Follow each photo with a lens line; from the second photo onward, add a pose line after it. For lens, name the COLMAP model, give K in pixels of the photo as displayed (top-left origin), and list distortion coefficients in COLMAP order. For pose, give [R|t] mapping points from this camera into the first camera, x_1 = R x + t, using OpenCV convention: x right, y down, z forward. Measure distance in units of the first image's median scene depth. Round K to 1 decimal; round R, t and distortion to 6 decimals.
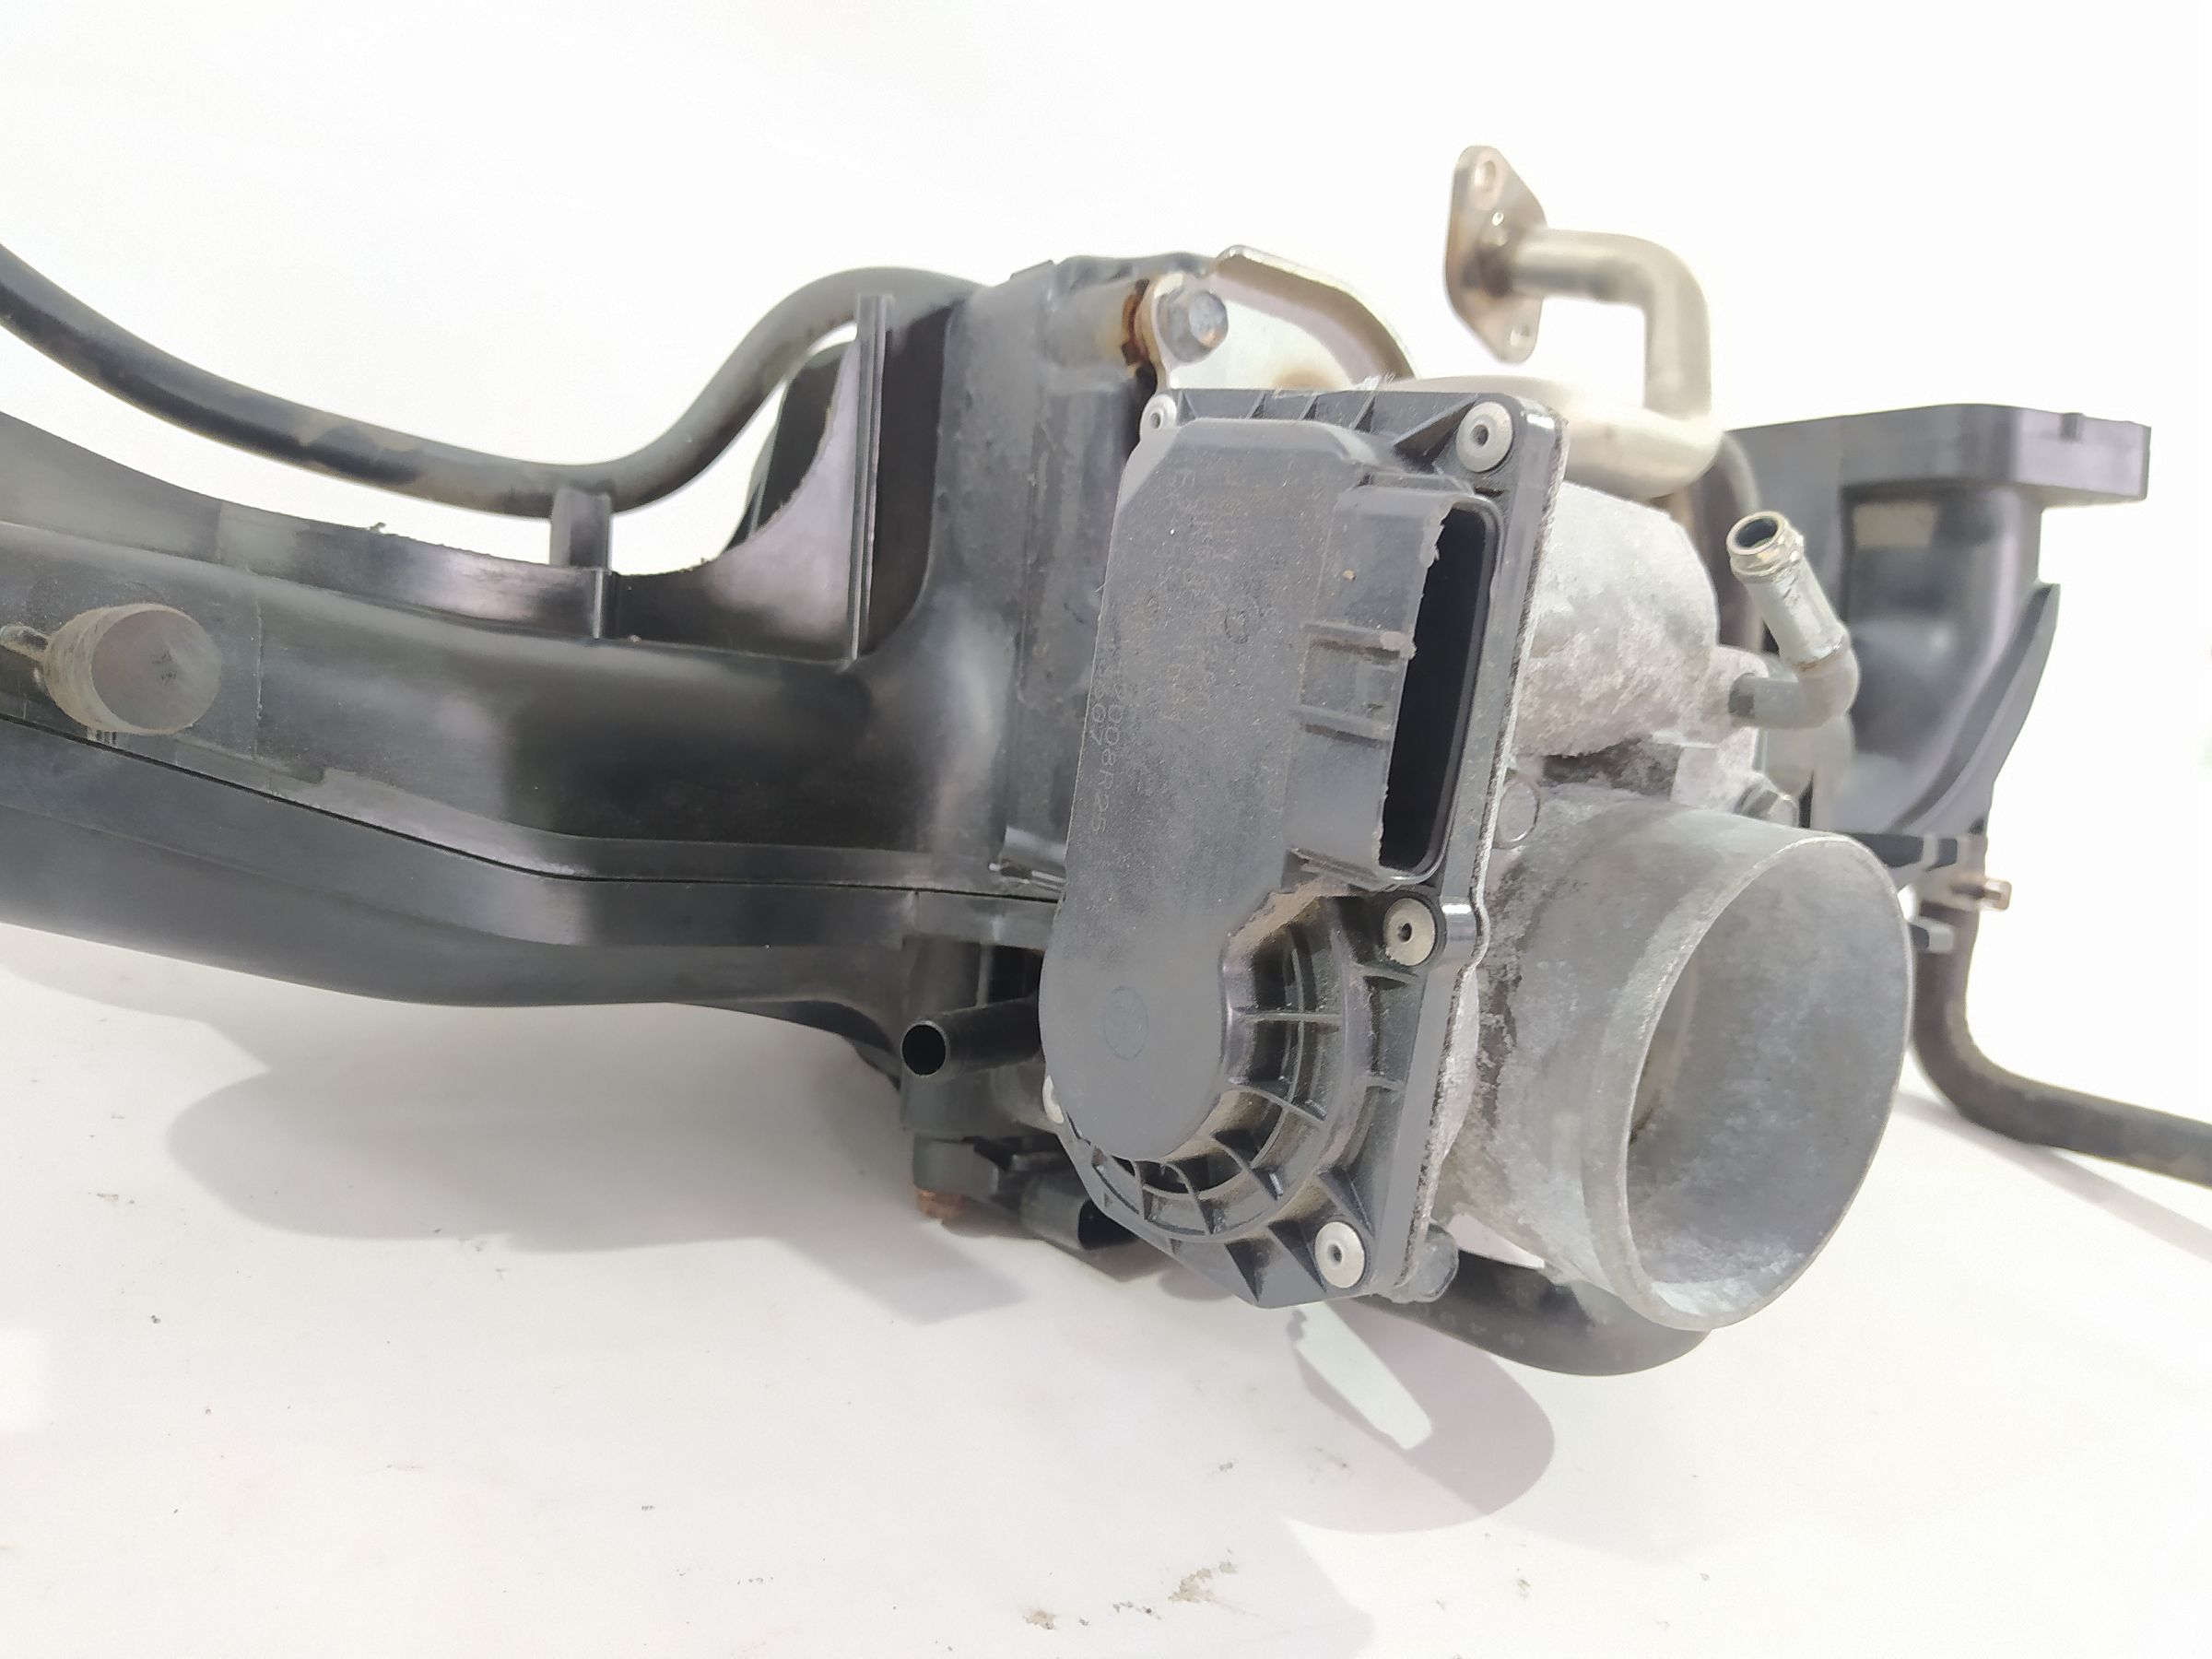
lens RADIAL K [[1742.6, 0, 1106.0], [0, 1742.6, 829.5], [0, 0, 1]] dist [0.100132, -0.233956]
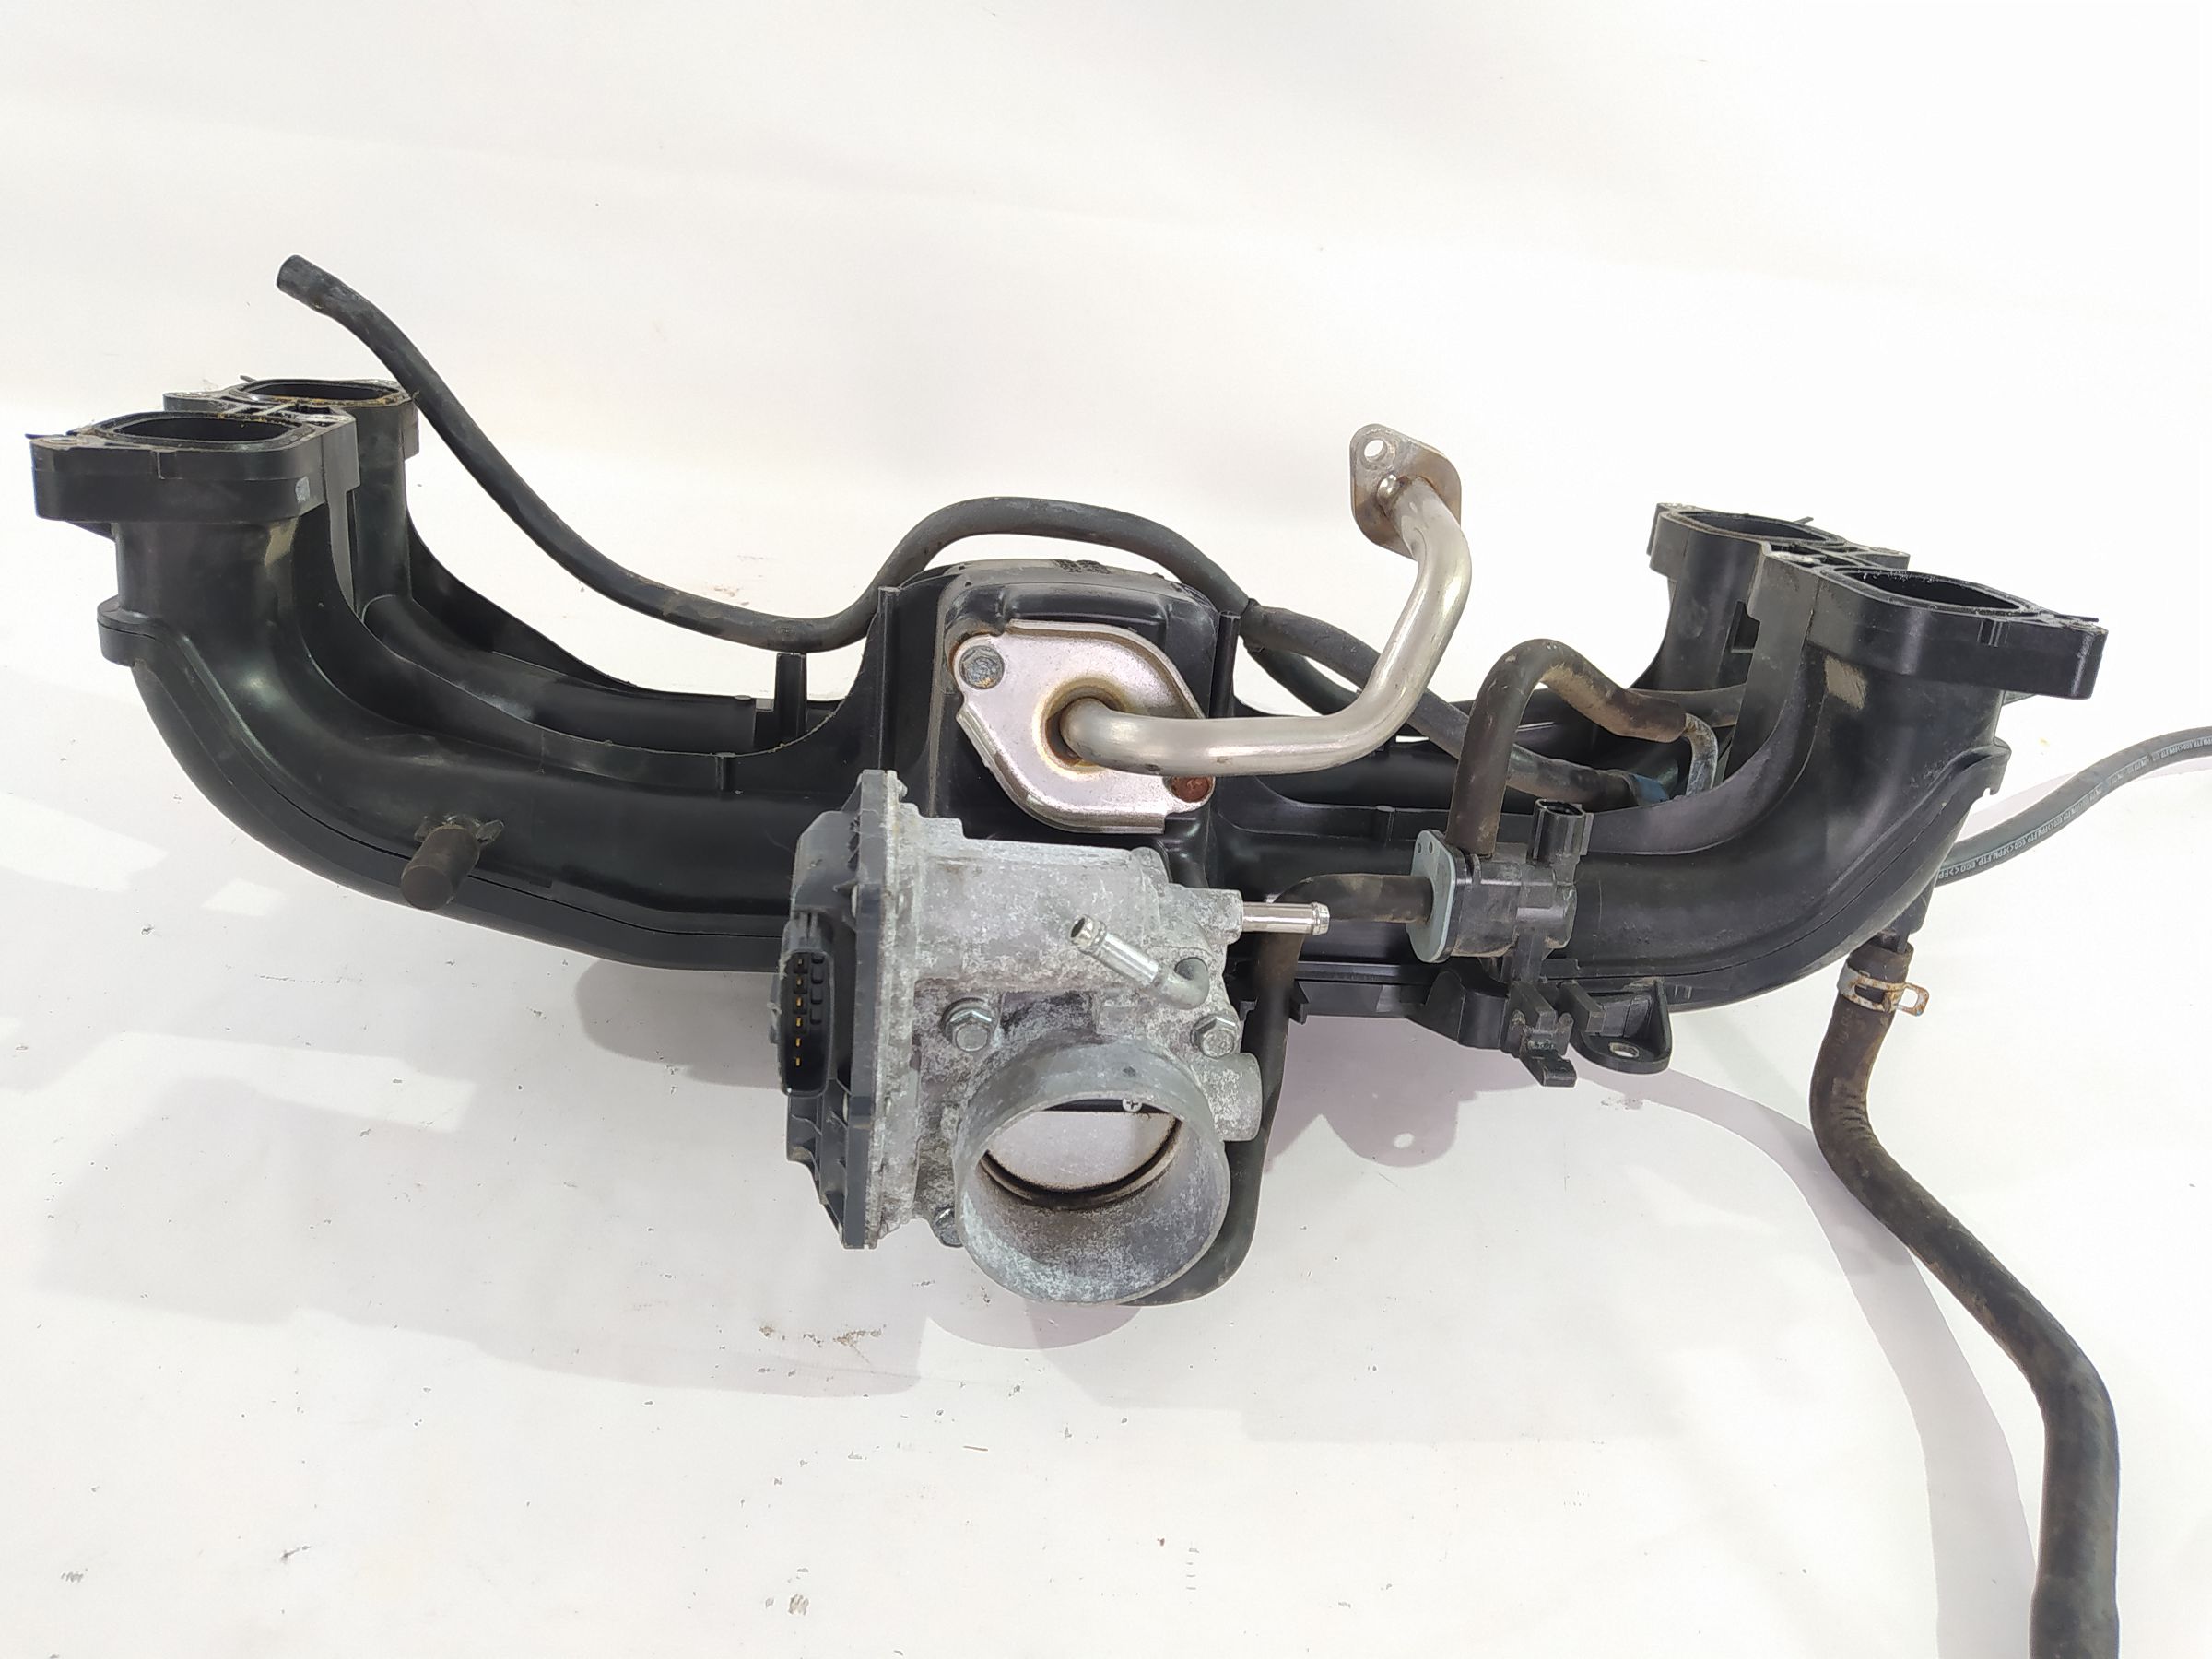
lens RADIAL K [[1742.6, 0, 1106.0], [0, 1742.6, 829.5], [0, 0, 1]] dist [0.100132, -0.233956]
pose [[0.850021, 0.184075, -0.493540, 1.053702], [-0.046490, 0.959513, 0.277800, -0.639457], [0.524694, -0.213191, 0.824164, -0.374207]]
